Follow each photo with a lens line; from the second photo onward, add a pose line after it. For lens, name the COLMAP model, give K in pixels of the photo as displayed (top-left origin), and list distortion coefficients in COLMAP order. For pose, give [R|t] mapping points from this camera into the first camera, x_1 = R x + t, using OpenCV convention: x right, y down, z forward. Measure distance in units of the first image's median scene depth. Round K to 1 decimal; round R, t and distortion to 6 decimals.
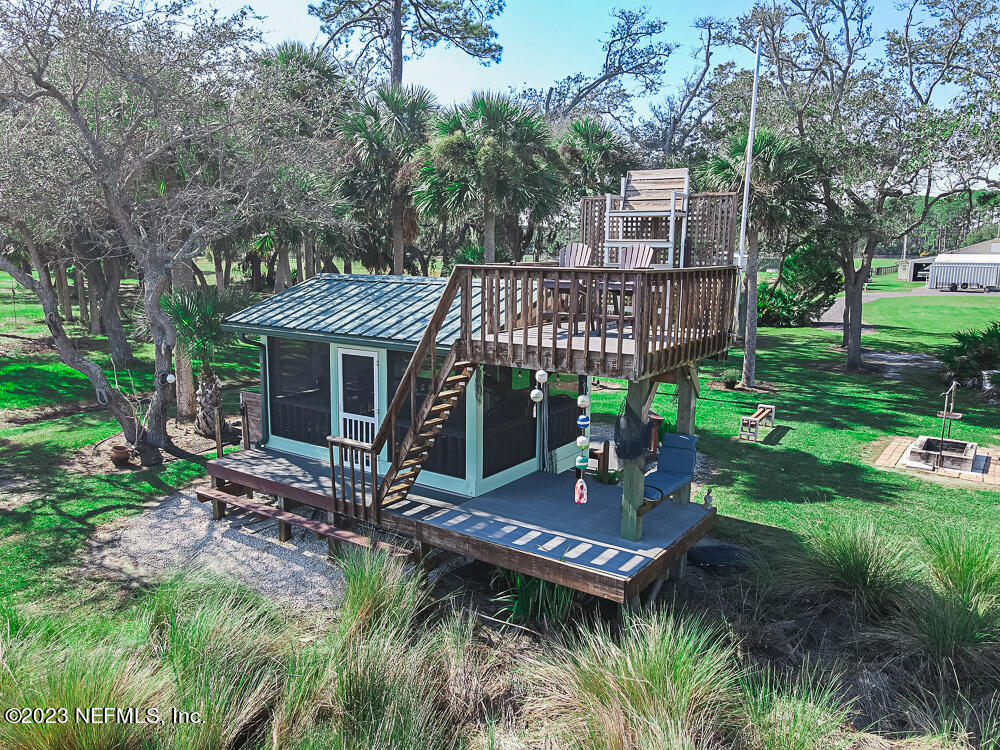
lens RADIAL K [[736.5, 0, 501.0], [0, 736.5, 374.6], [0, 0, 1]] dist [0.003116, 0.000807]
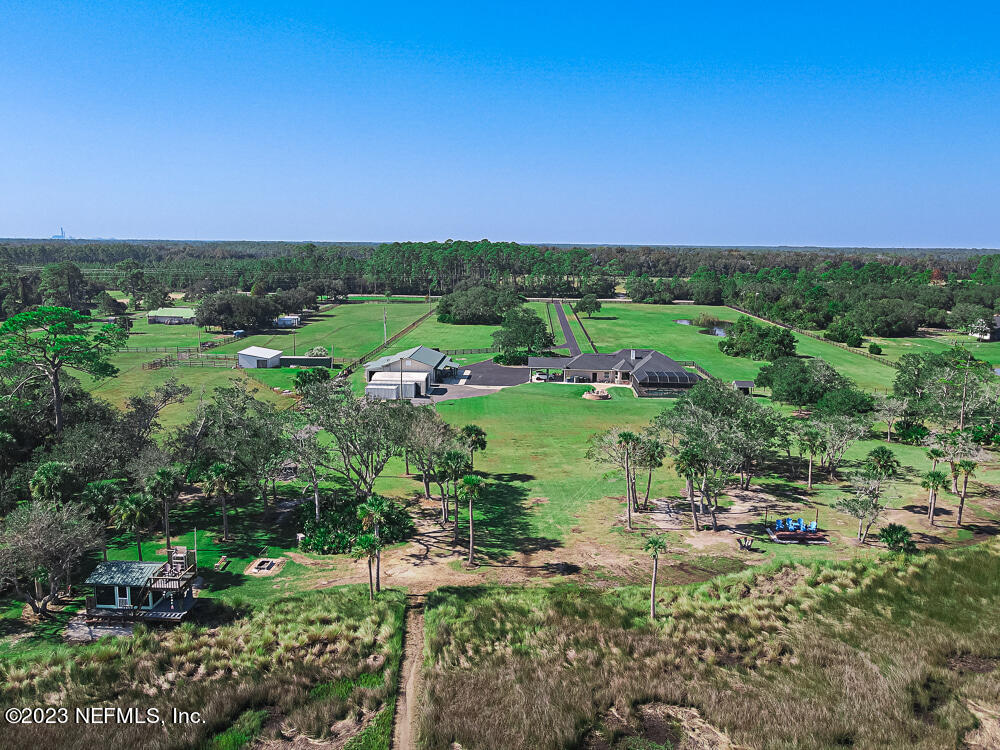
lens RADIAL K [[736.5, 0, 500.5], [0, 736.5, 376.0], [0, 0, 1]] dist [0.003116, 0.000807]
pose [[0.851666, -0.092392, 0.515877, -0.472226], [0.083197, 0.995690, 0.040975, -1.500826], [-0.517440, 0.008022, 0.855682, -4.831321]]
